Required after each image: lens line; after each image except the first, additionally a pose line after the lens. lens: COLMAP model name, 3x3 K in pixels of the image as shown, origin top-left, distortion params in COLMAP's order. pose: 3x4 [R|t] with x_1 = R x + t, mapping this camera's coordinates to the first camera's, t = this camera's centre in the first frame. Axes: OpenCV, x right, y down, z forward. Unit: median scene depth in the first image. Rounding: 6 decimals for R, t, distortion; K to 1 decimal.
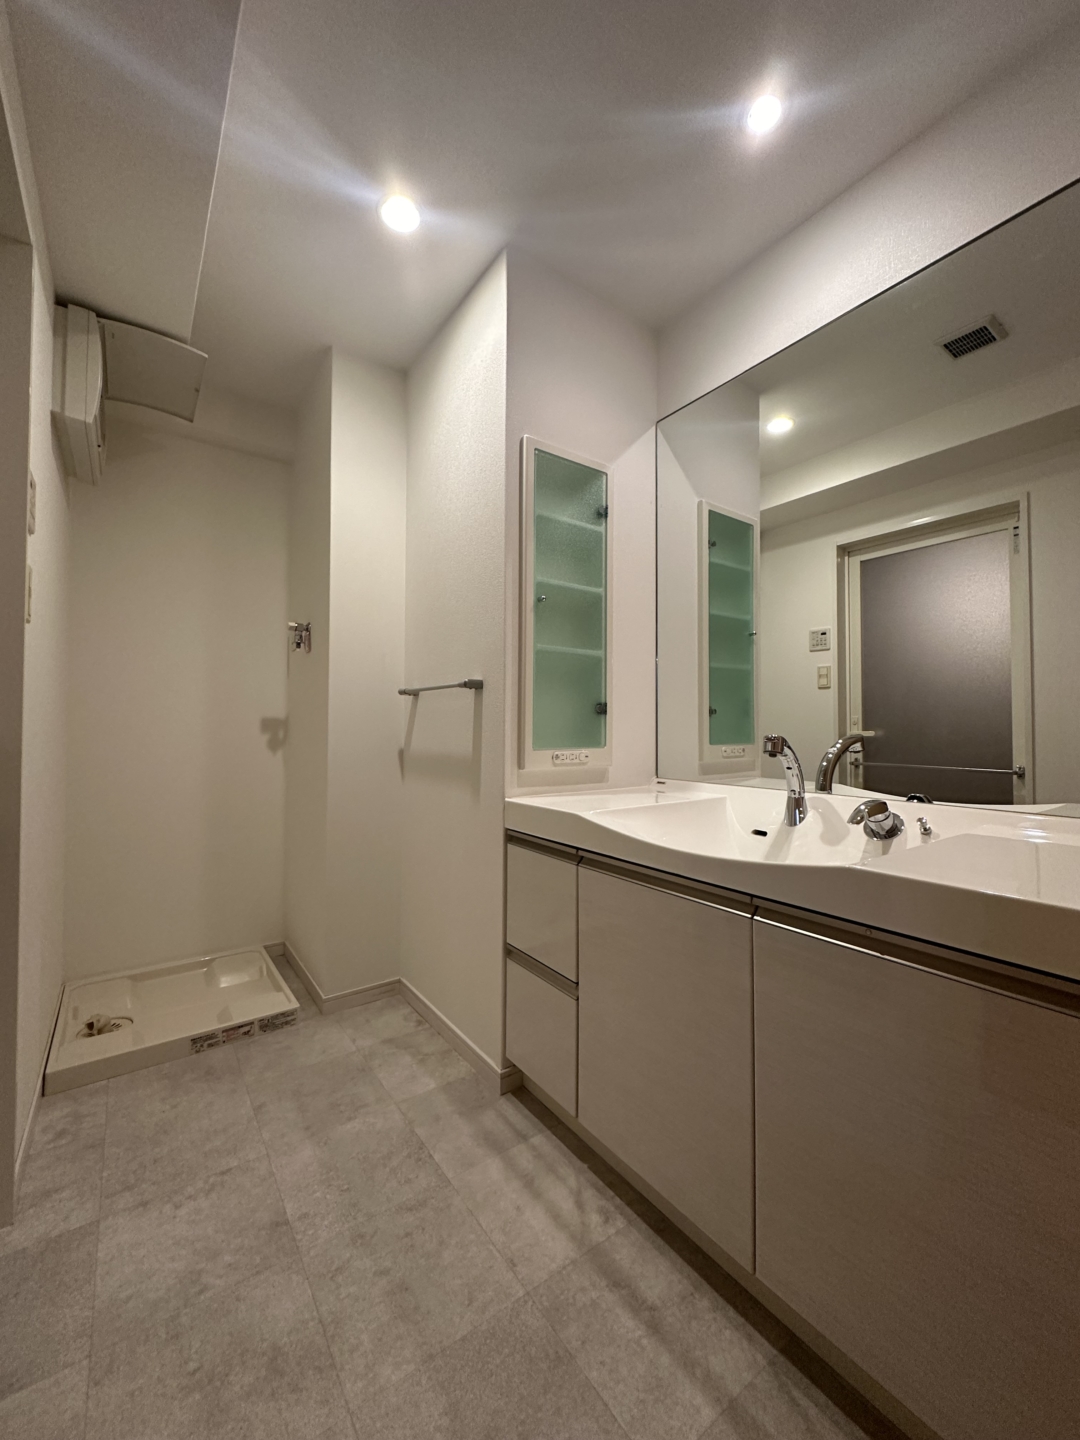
lens RADIAL K [[577.2, 0, 545.2], [0, 577.2, 719.2], [0, 0, 1]] dist [0.004396, -0.000185]
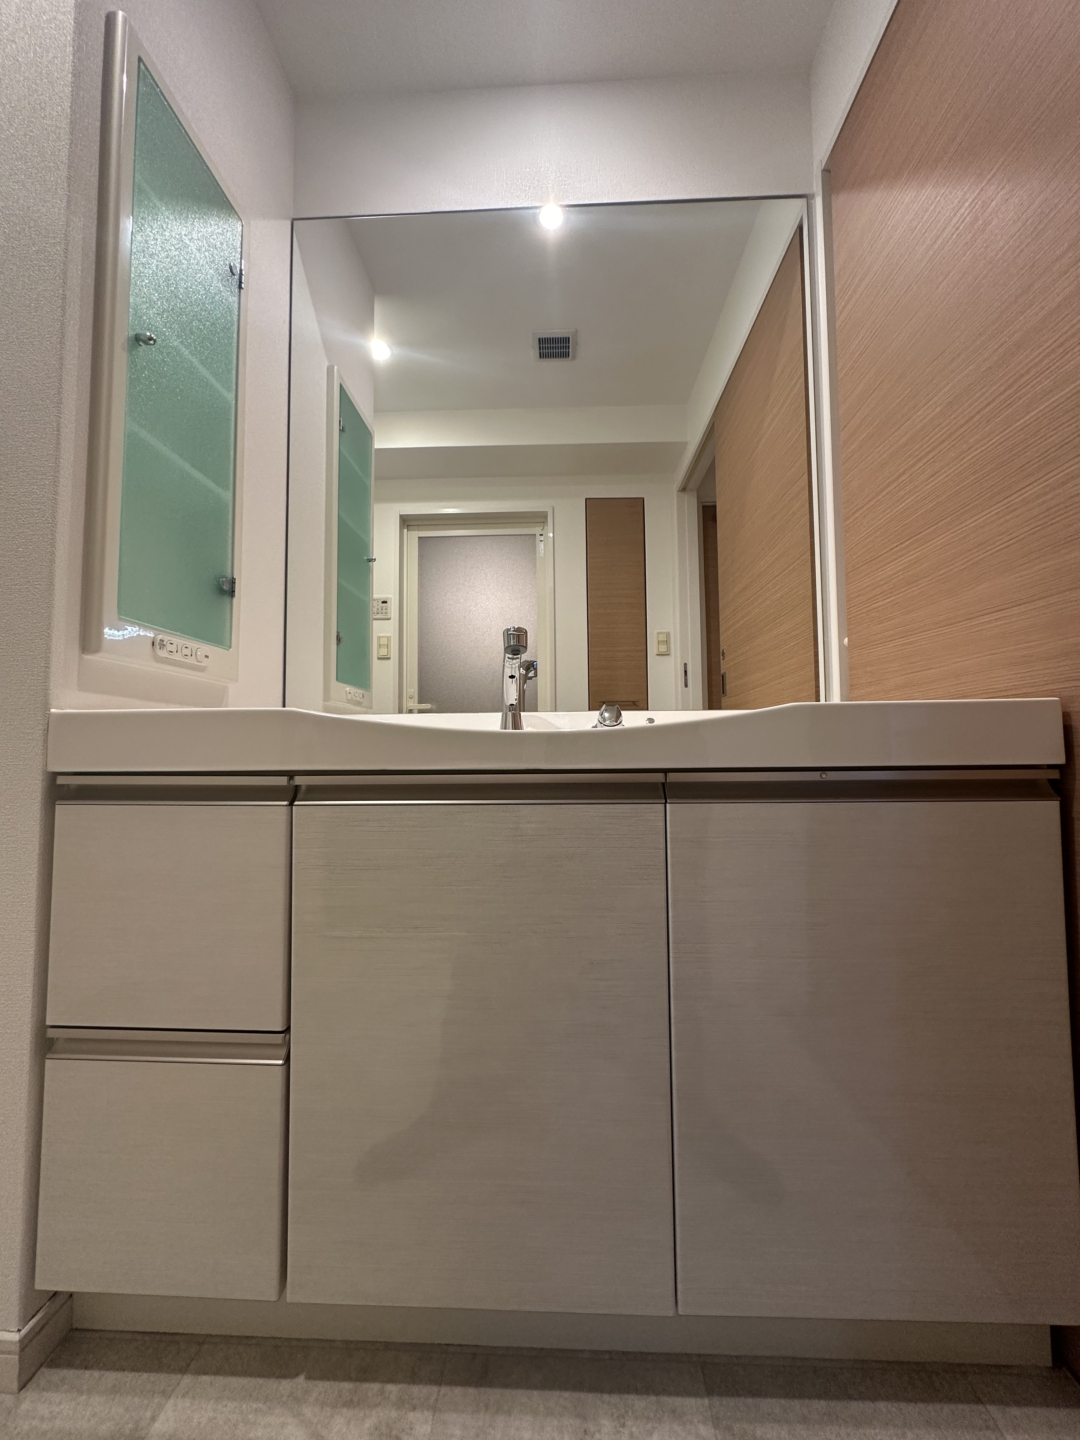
lens RADIAL K [[577.2, 0, 539.2], [0, 577.2, 717.2], [0, 0, 1]] dist [0.004396, -0.000185]
pose [[0.622521, 0.037685, 0.781696, -0.190927], [-0.002206, 0.998920, -0.046400, 0.167263], [-0.782600, 0.027161, 0.621932, 0.411244]]
